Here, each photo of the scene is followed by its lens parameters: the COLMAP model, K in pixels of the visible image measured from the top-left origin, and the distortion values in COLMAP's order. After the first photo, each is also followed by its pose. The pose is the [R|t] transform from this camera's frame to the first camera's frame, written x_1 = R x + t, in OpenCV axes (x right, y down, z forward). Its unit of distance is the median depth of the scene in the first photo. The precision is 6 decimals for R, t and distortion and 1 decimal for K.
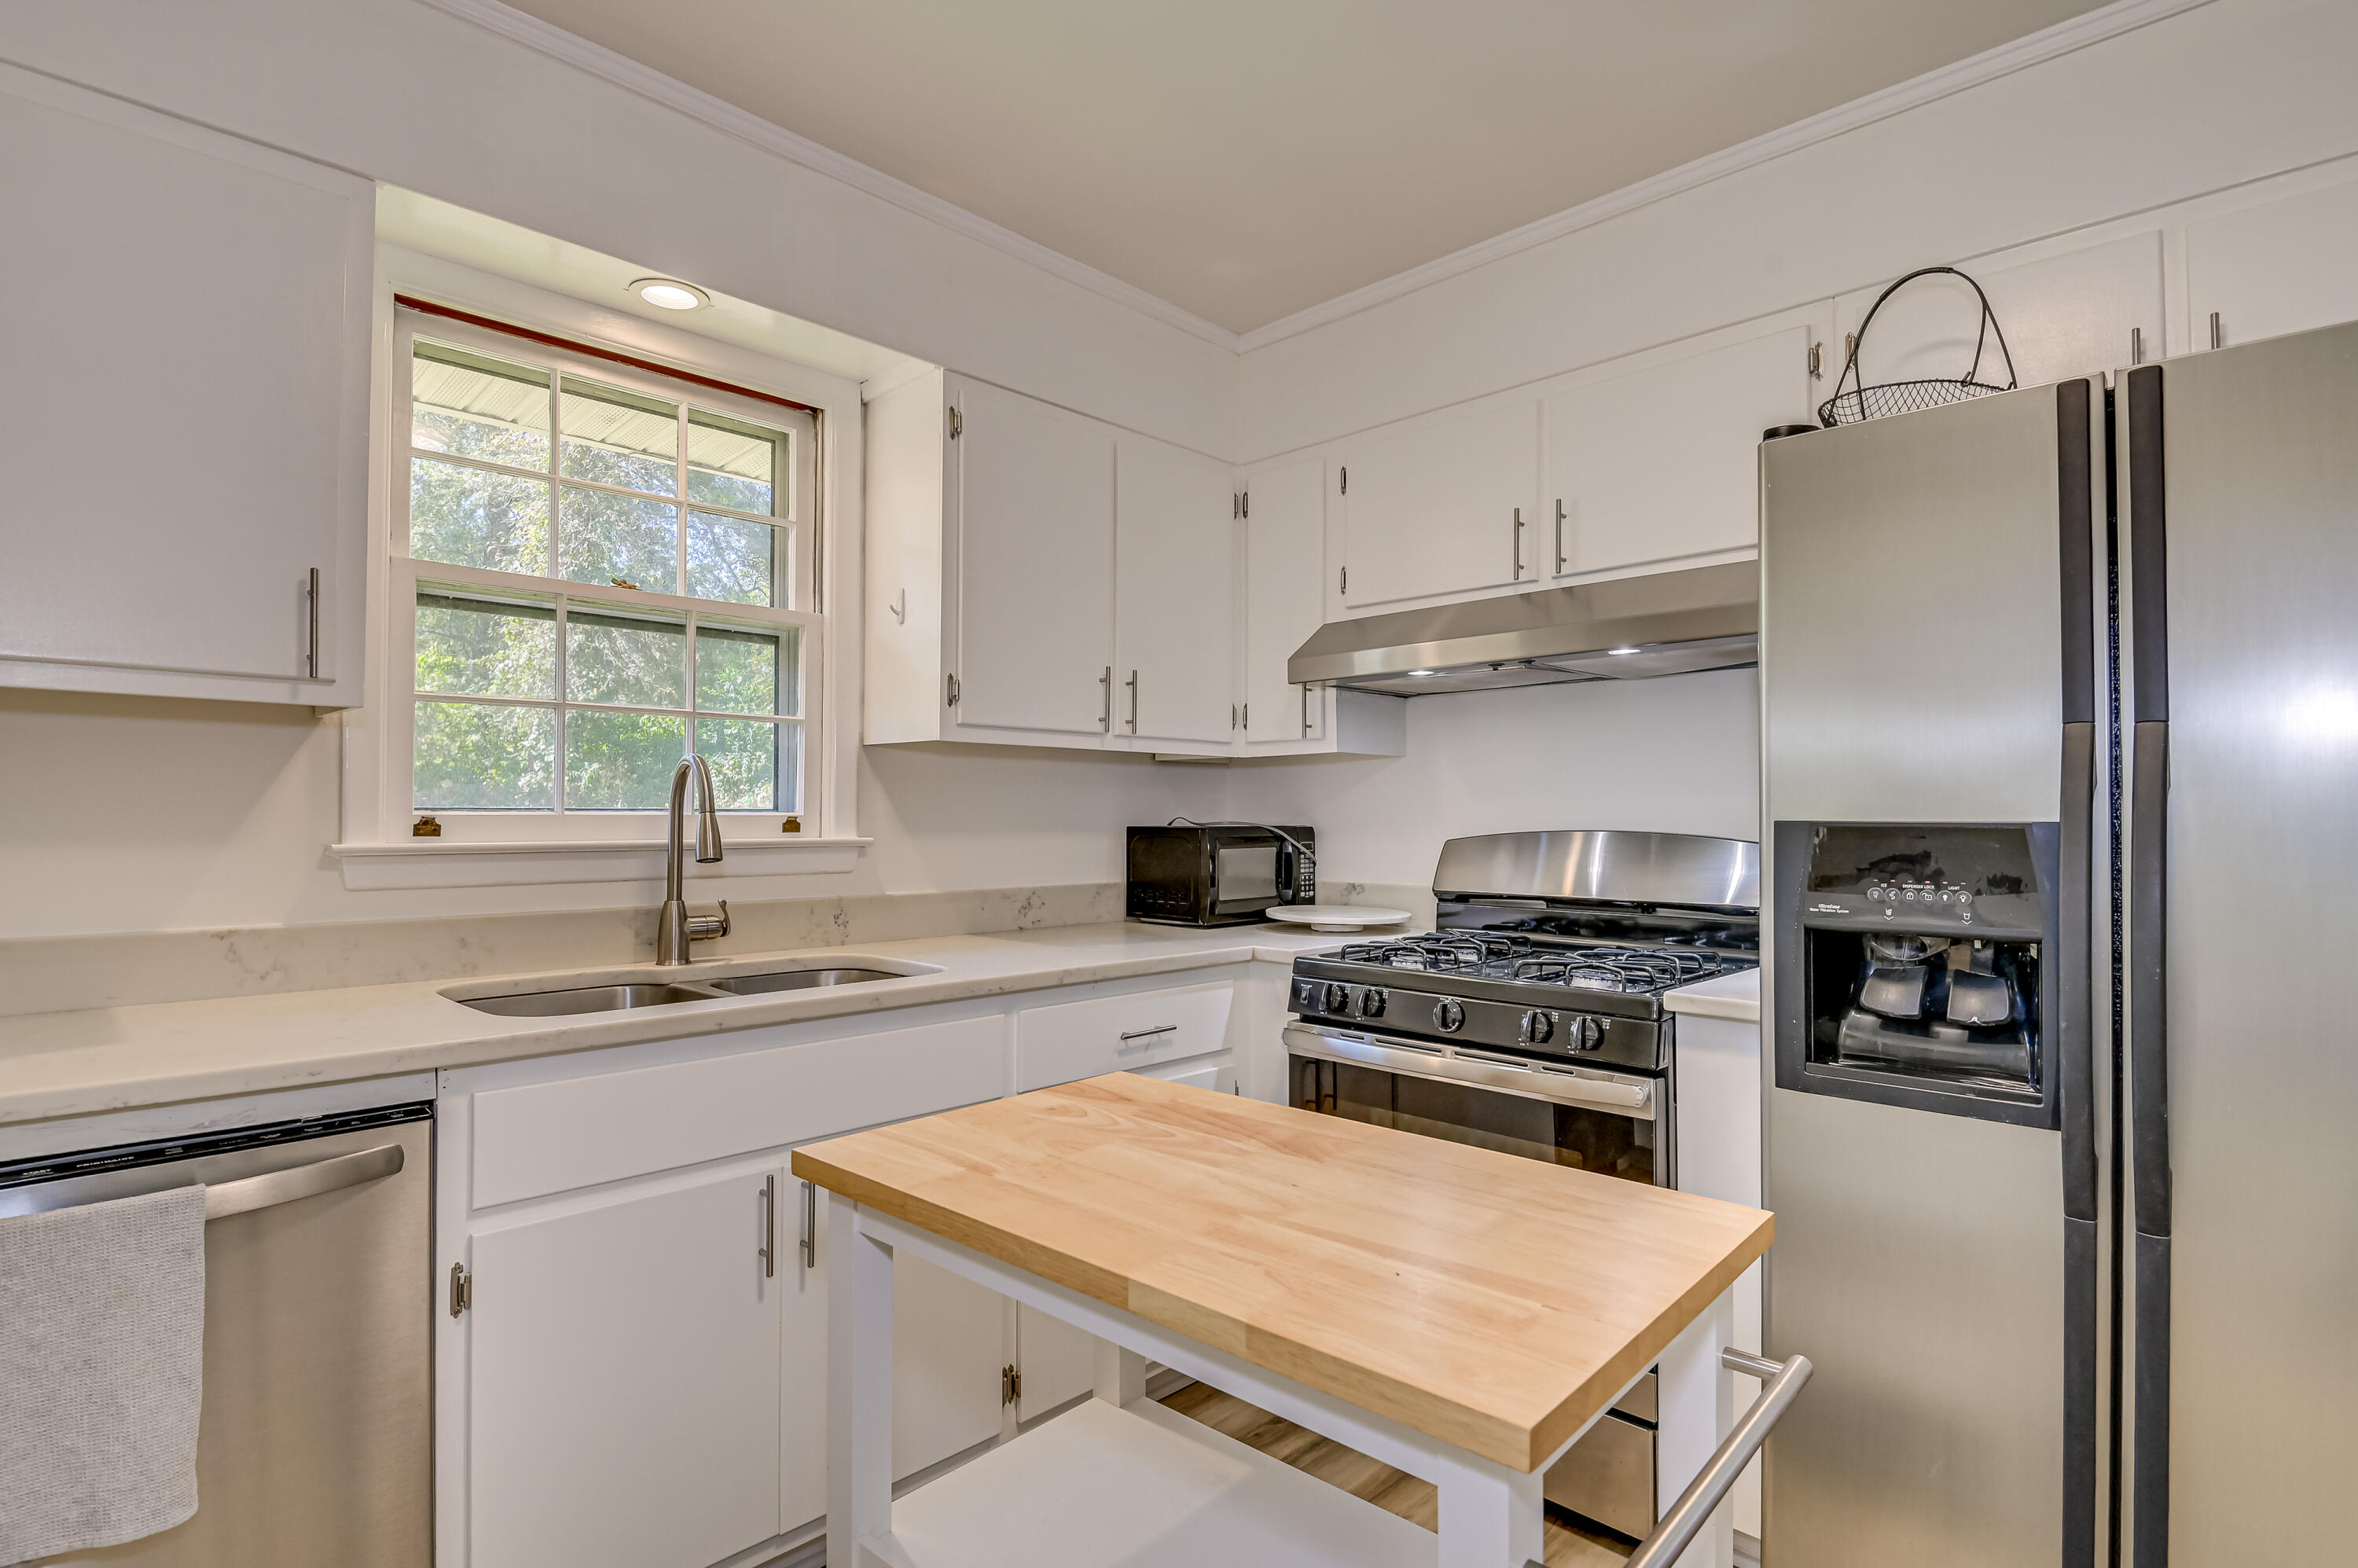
lens RADIAL K [[1182.7, 0, 1171.6], [0, 1182.7, 794.7], [0, 0, 1]] dist [0.025275, -0.000249]
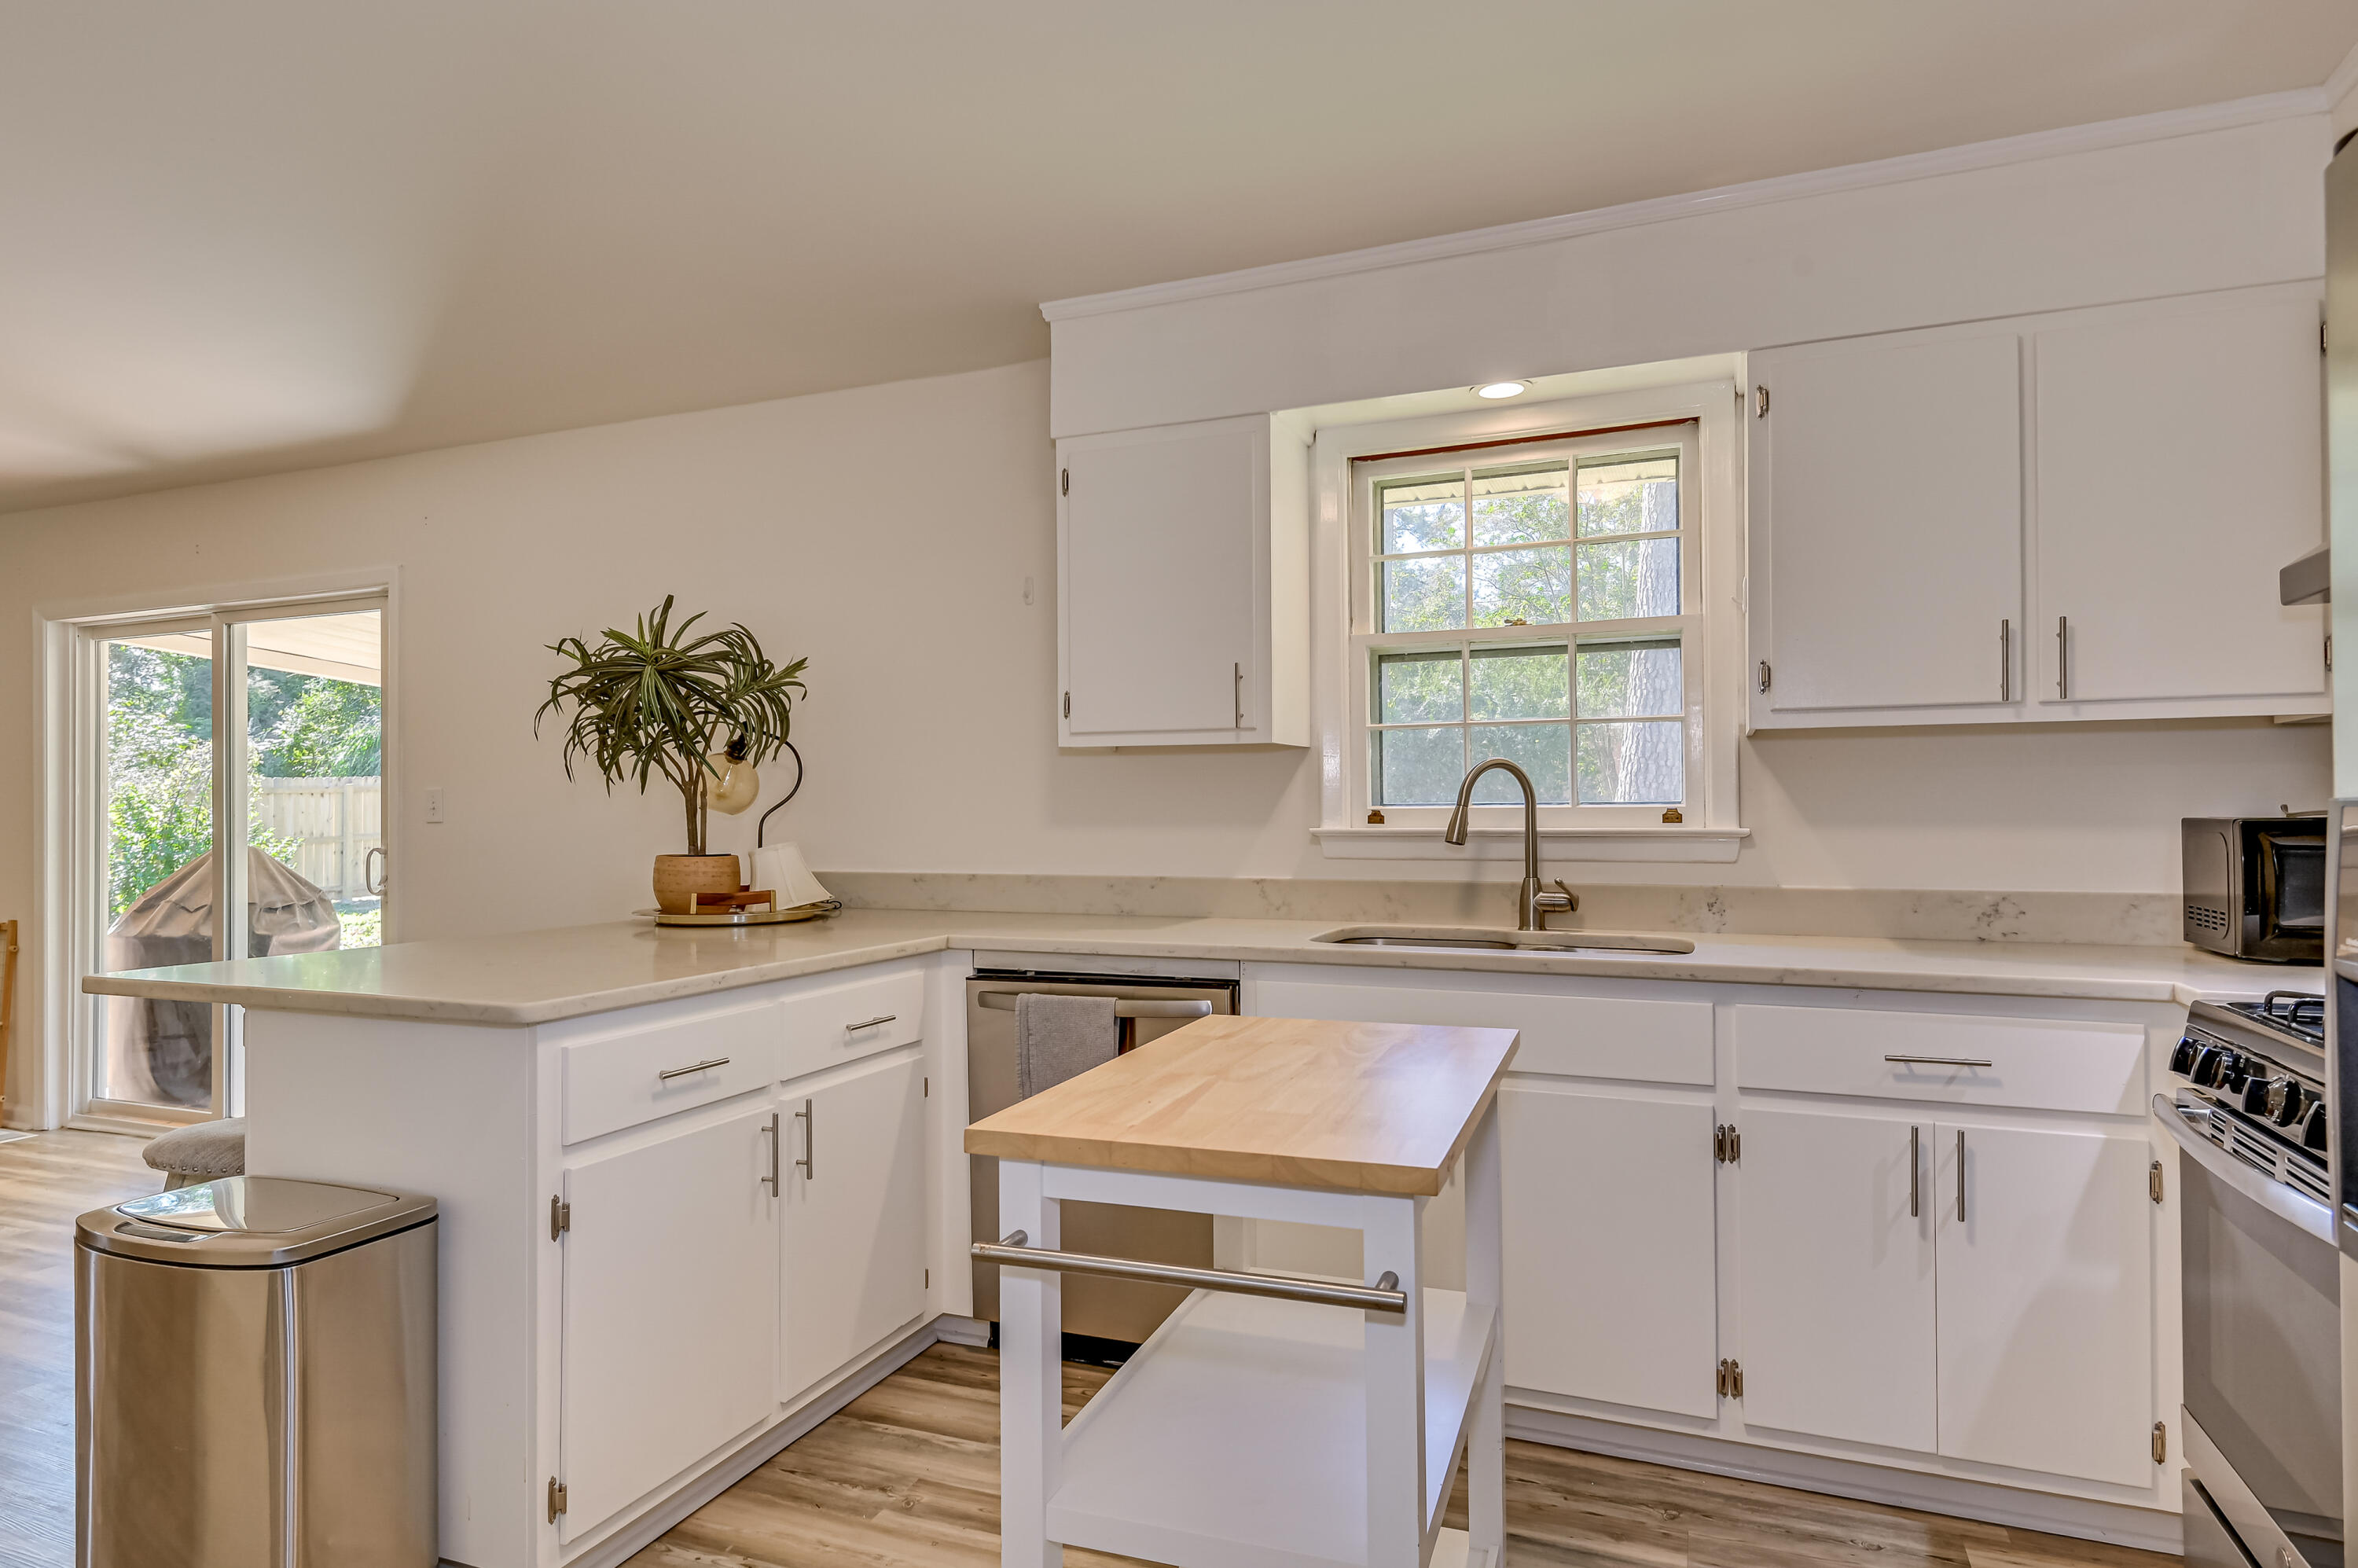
lens RADIAL K [[1304.5, 0, 1147.8], [0, 1304.5, 791.7], [0, 0, 1]] dist [-0.001060, -0.000016]
pose [[0.366429, -0.020085, -0.930229, 0.581904], [0.021544, 0.999682, -0.013098, 0.008743], [0.930197, -0.015242, 0.366745, 0.128472]]
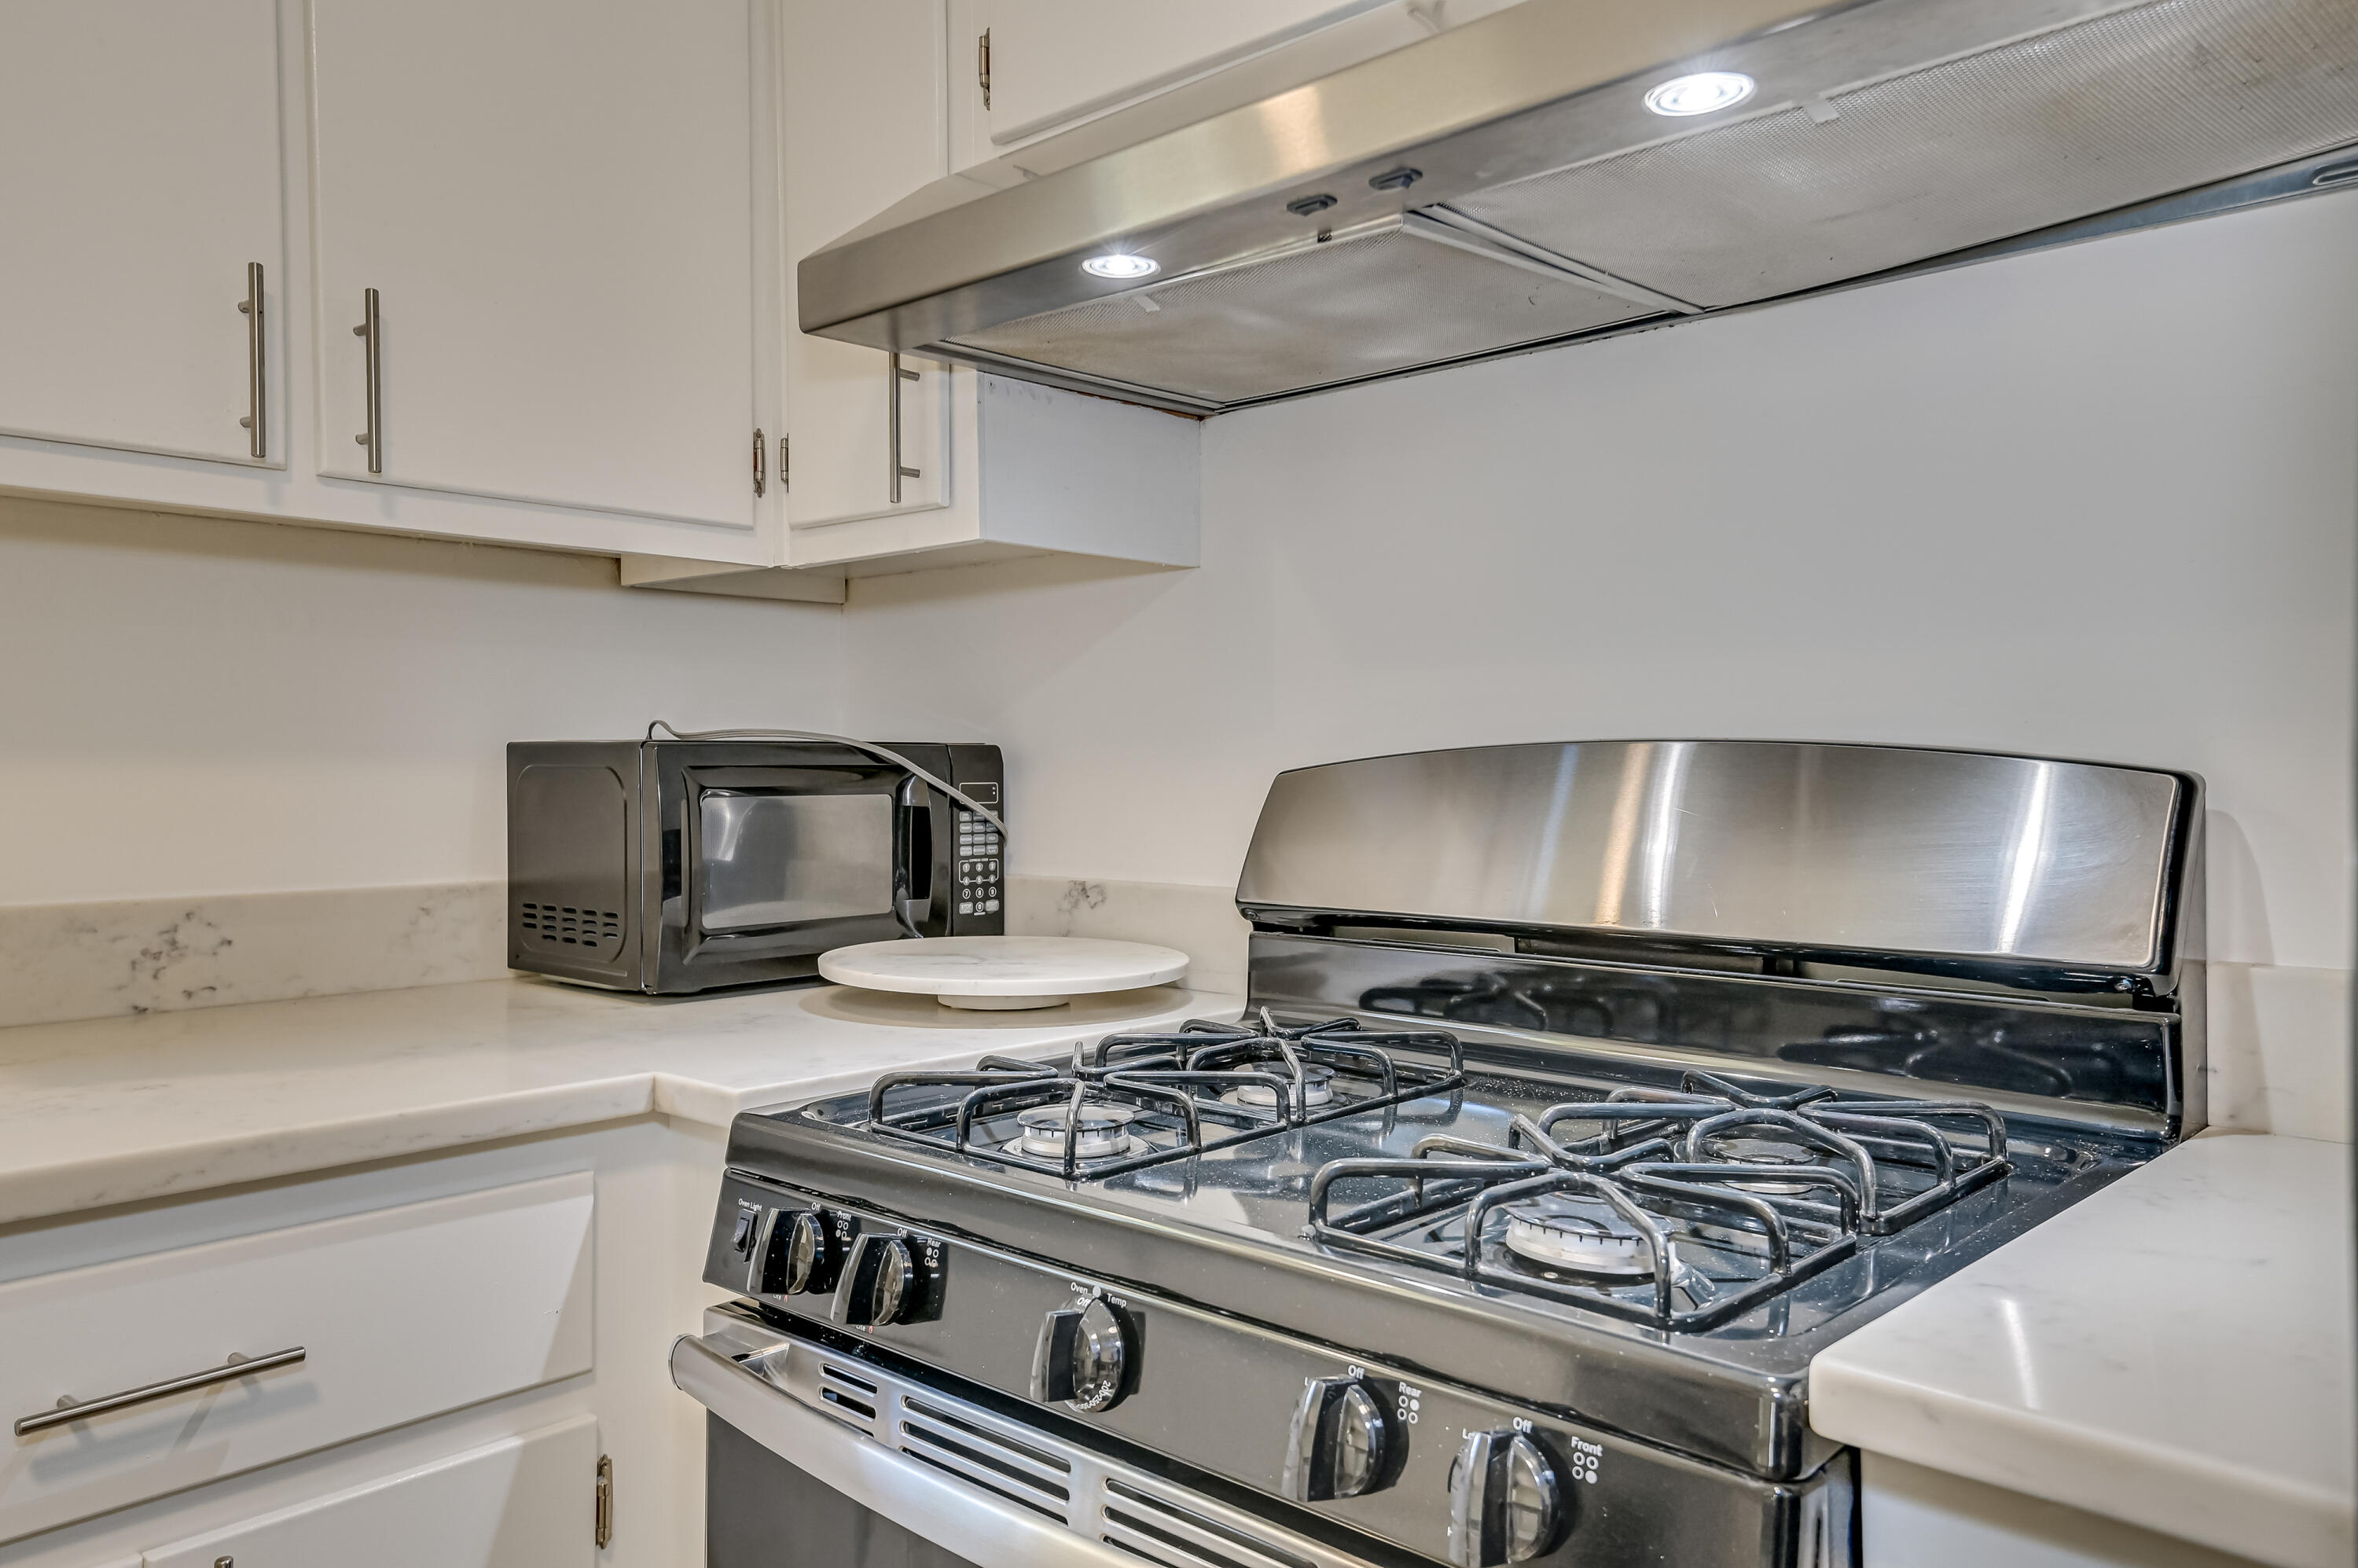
lens RADIAL K [[1753.5, 0, 1153.0], [0, 1753.5, 784.2], [0, 0, 1]] dist [0.073233, -0.000694]
pose [[0.999928, -0.003020, 0.011644, 0.209464], [0.002681, 0.999577, 0.028968, 0.029228], [-0.011726, -0.028935, 0.999513, 0.485651]]
